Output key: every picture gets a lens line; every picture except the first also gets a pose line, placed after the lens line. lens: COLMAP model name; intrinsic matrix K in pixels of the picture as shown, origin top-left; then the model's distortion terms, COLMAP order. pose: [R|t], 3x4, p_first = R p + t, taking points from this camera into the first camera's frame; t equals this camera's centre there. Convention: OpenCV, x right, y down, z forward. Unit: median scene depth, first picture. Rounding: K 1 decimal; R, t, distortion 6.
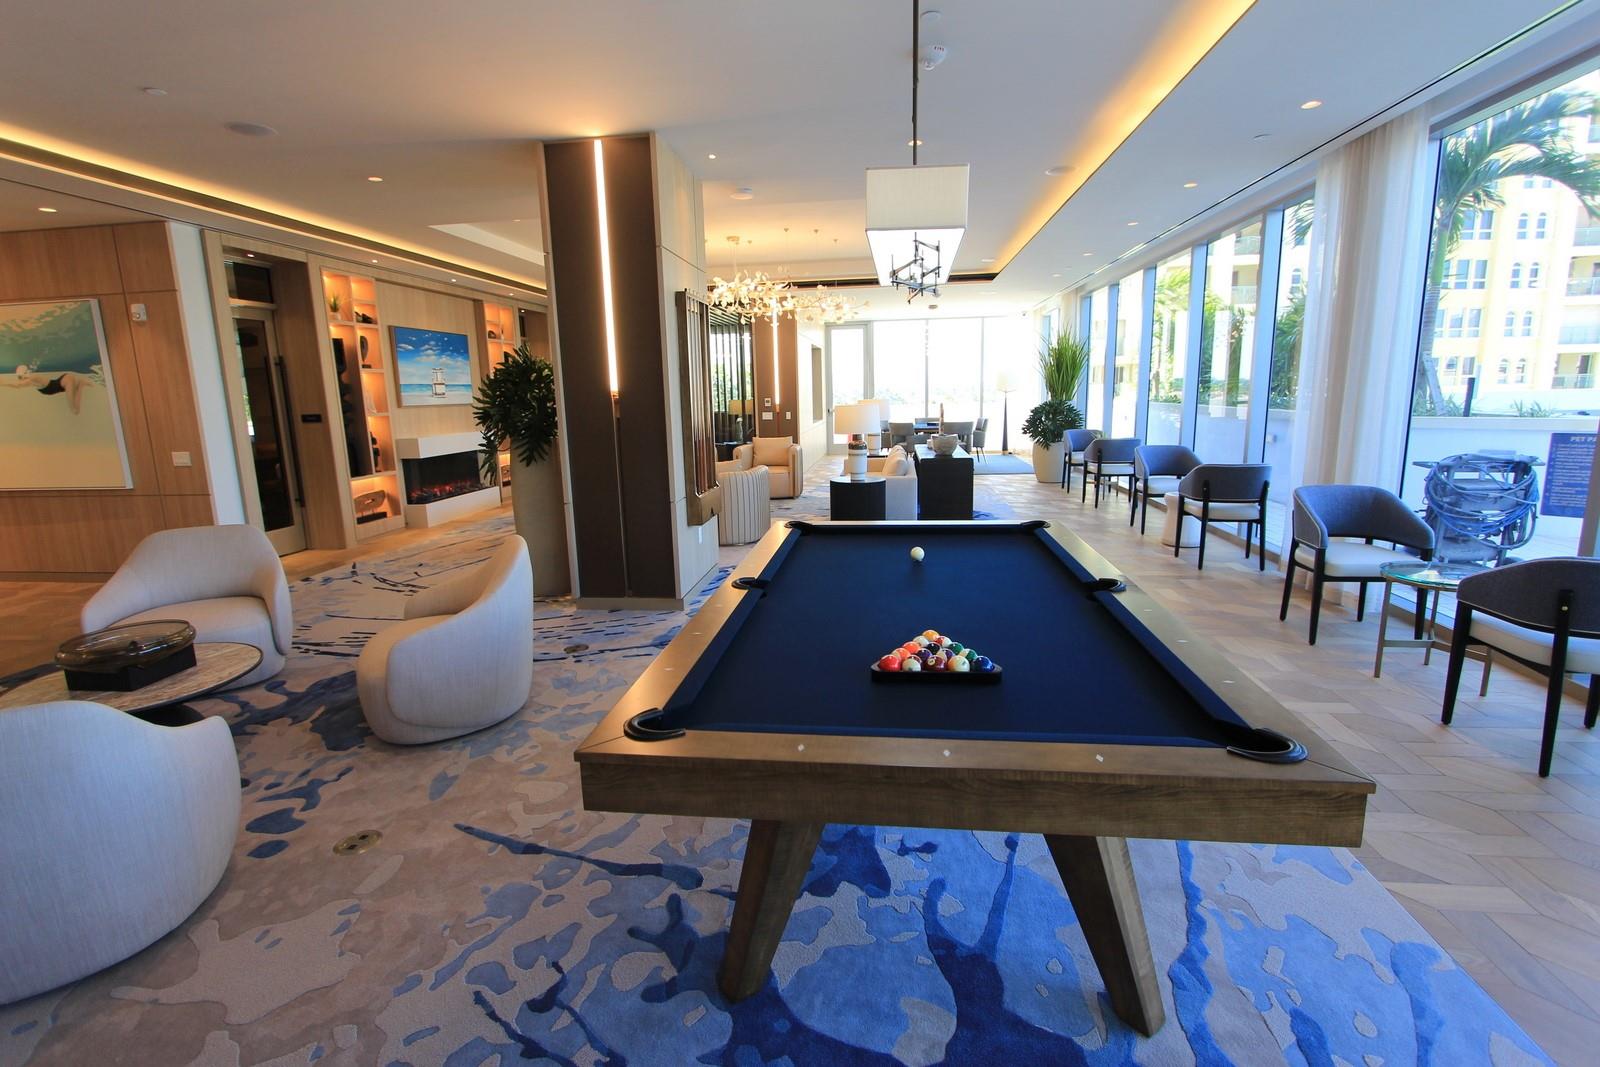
lens RADIAL K [[740.0, 0, 800.0], [0, 740.0, 533.5], [0, 0, 1]] dist [-0.000321, -0.000689]
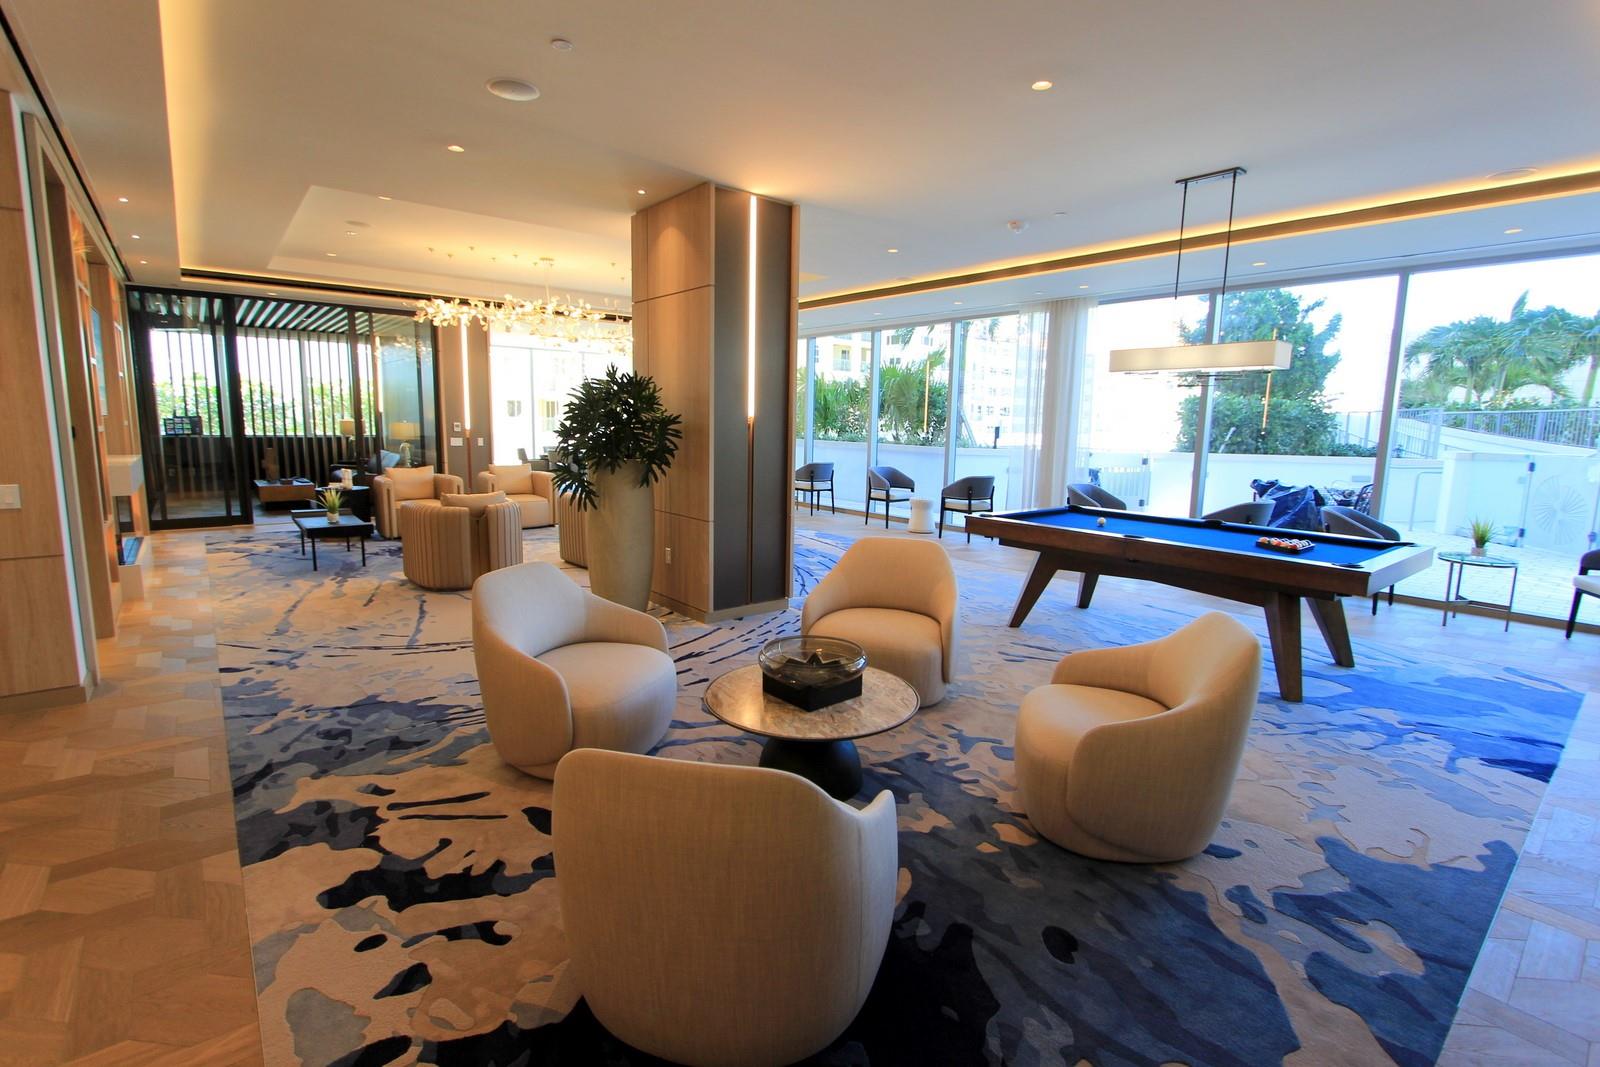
lens RADIAL K [[740.0, 0, 800.0], [0, 740.0, 533.5], [0, 0, 1]] dist [-0.000321, -0.000689]
pose [[0.677269, -0.068389, 0.732550, -0.973512], [0.100125, 0.994975, 0.000319, -0.011617], [-0.728891, 0.073131, 0.680713, 0.190796]]
